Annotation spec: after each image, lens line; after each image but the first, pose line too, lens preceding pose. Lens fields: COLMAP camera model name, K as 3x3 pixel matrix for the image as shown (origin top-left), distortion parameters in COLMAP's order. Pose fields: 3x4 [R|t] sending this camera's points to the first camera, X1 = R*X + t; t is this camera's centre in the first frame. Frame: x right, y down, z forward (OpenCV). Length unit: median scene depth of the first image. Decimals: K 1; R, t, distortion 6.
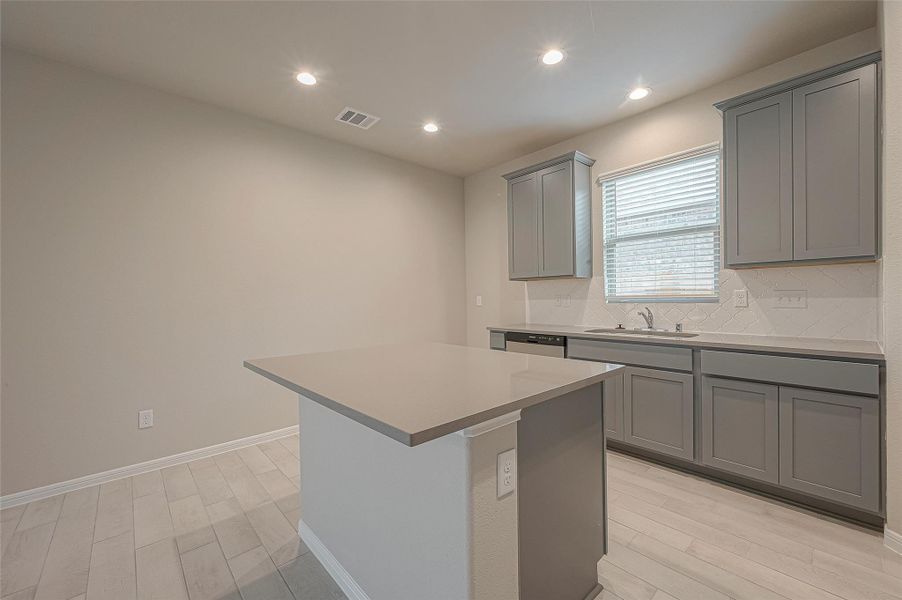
lens RADIAL K [[359.0, 0, 451.0], [0, 359.0, 300.0], [0, 0, 1]] dist [0.000506, -0.000082]
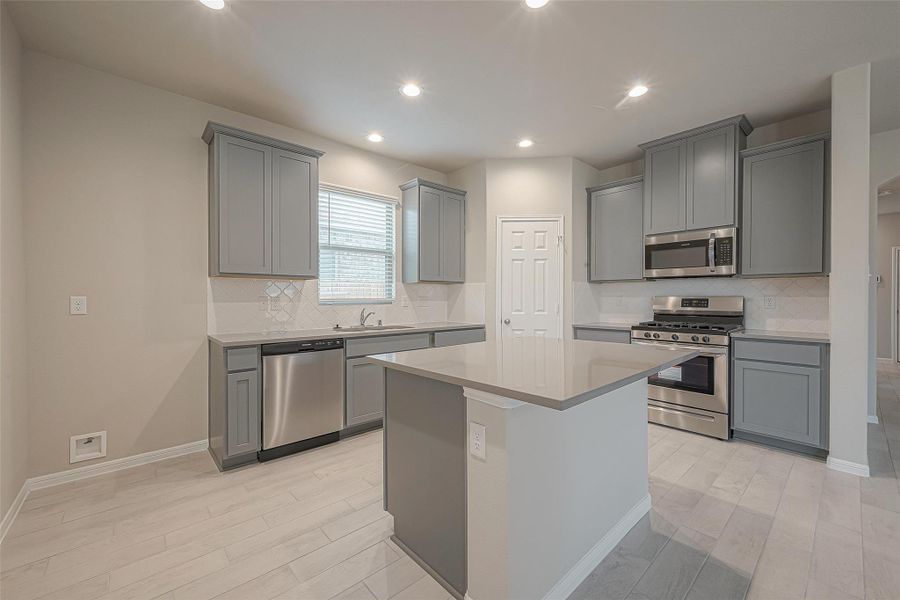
lens RADIAL K [[352.7, 0, 447.9], [0, 352.7, 302.8], [0, 0, 1]] dist [-0.008897, -0.000188]
pose [[0.022745, 0.005079, 0.999728, -0.851711], [0.008578, 0.999949, -0.005275, 0.013381], [-0.999704, 0.008696, 0.022700, 0.879117]]
